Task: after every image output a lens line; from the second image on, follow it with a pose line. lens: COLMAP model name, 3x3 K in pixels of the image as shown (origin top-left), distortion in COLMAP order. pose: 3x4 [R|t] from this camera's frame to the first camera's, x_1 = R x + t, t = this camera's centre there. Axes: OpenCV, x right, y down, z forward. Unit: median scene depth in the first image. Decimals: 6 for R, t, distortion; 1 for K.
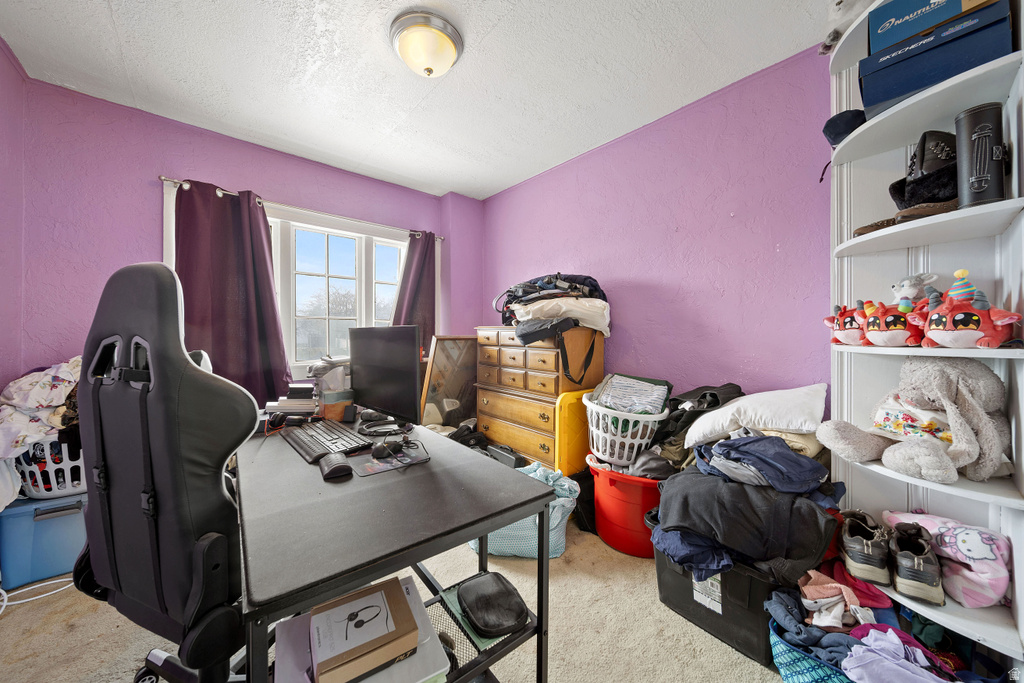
lens RADIAL K [[359.3, 0, 512.4], [0, 359.3, 339.6], [0, 0, 1]] dist [0.000092, -0.000212]
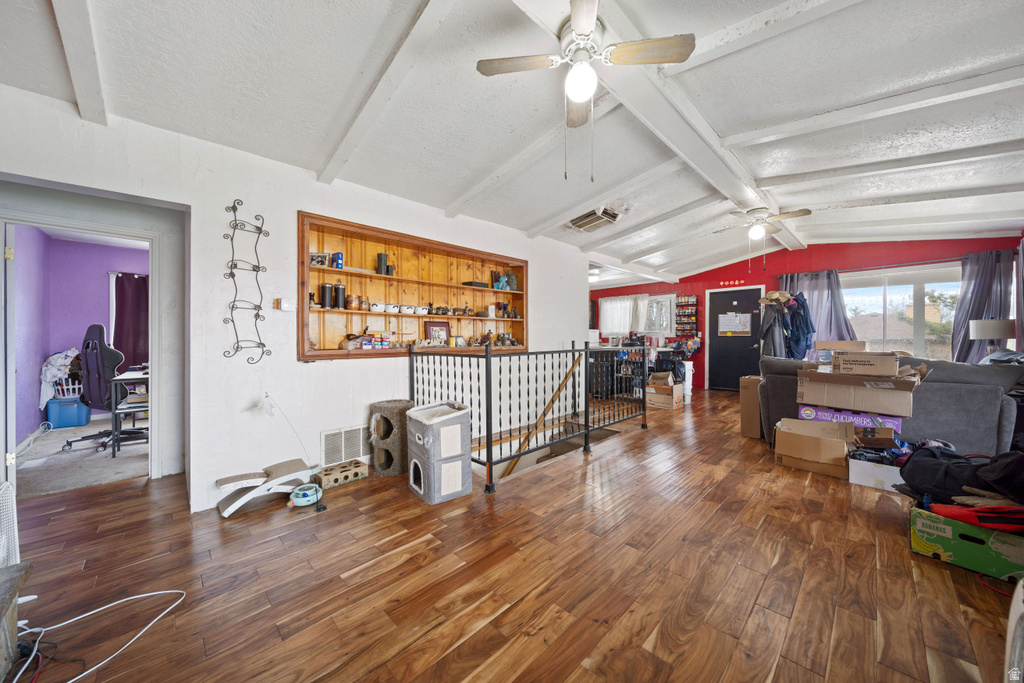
lens RADIAL K [[359.3, 0, 513.2], [0, 359.3, 340.9], [0, 0, 1]] dist [0.000092, -0.000212]
pose [[0.999239, -0.002516, 0.038923, 2.070387], [0.002427, 0.999994, 0.002320, -0.000850], [-0.038928, -0.002224, 0.999240, -1.908655]]
